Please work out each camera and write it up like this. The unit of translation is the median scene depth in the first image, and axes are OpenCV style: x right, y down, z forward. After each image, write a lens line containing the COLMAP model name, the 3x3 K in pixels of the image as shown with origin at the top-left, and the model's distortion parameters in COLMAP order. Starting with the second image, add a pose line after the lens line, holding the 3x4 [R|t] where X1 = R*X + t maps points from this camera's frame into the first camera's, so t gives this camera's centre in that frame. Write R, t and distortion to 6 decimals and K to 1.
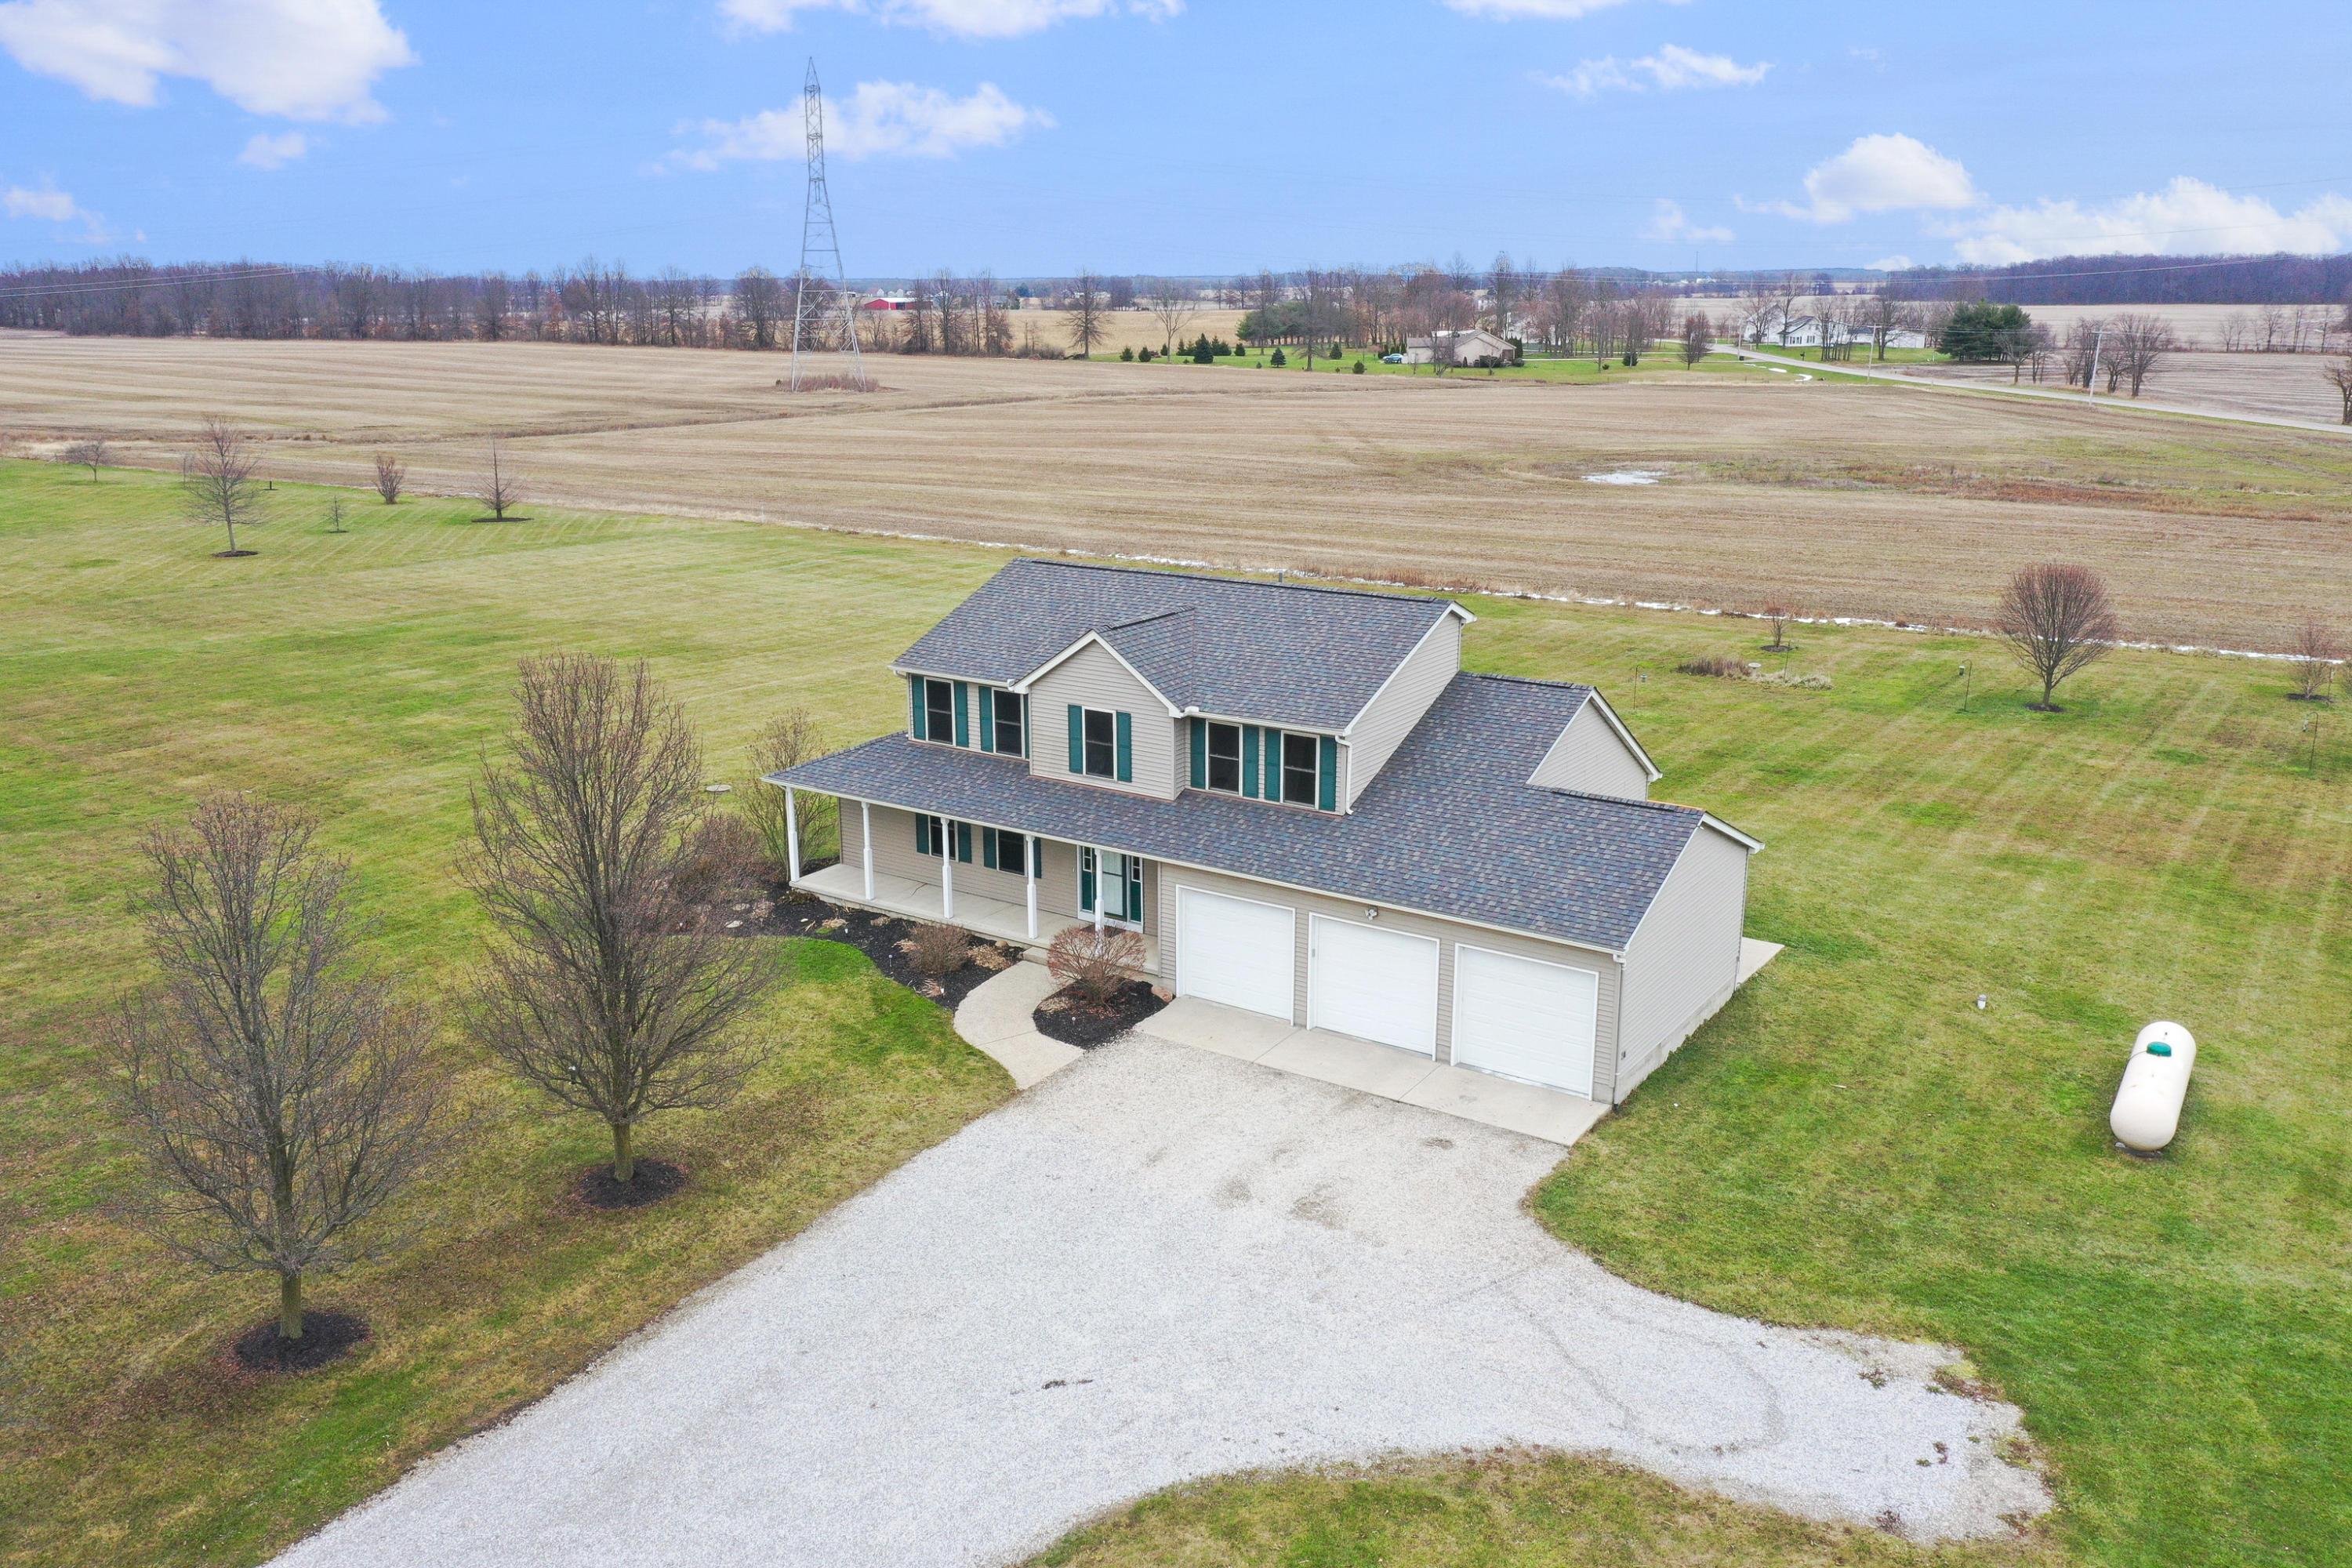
lens RADIAL K [[1861.6, 0, 1176.0], [0, 1861.6, 784.0], [0, 0, 1]] dist [-0.005392, -0.000578]
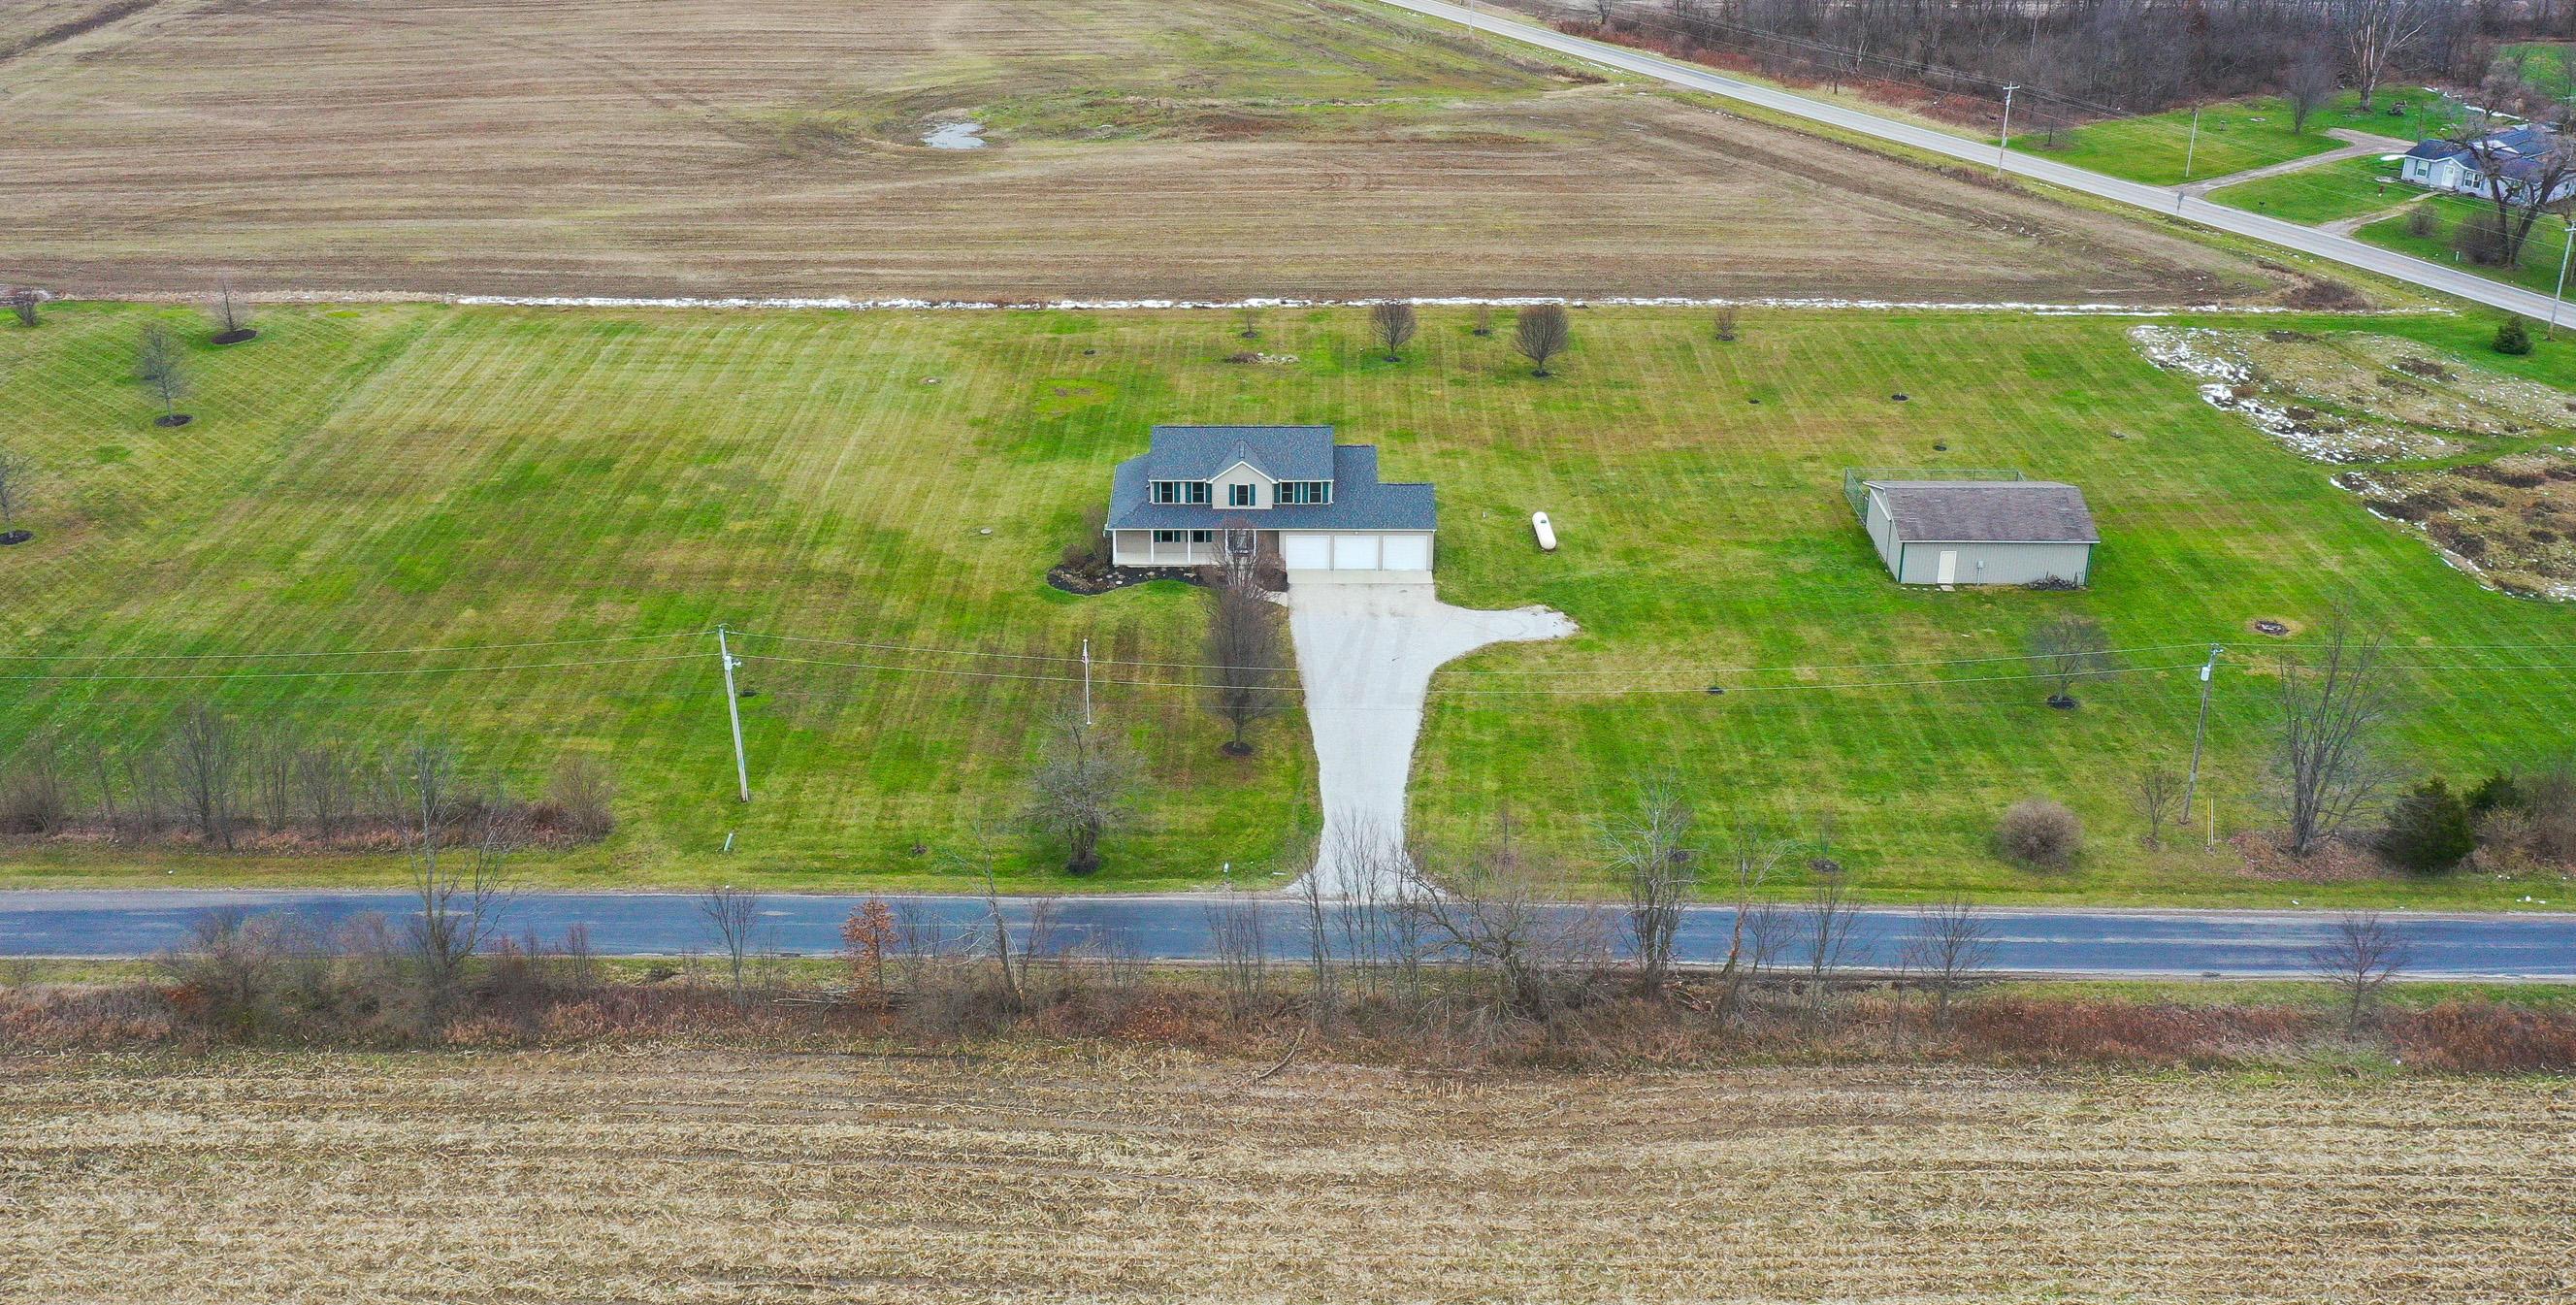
lens RADIAL K [[2292.2, 0, 1203.2], [0, 2292.2, 650.6], [0, 0, 1]] dist [0.000764, 0.002878]
pose [[0.831949, -0.248918, 0.495884, -2.029059], [0.142695, 0.959648, 0.242311, -0.699989], [-0.536189, -0.130830, 0.833897, -2.129537]]
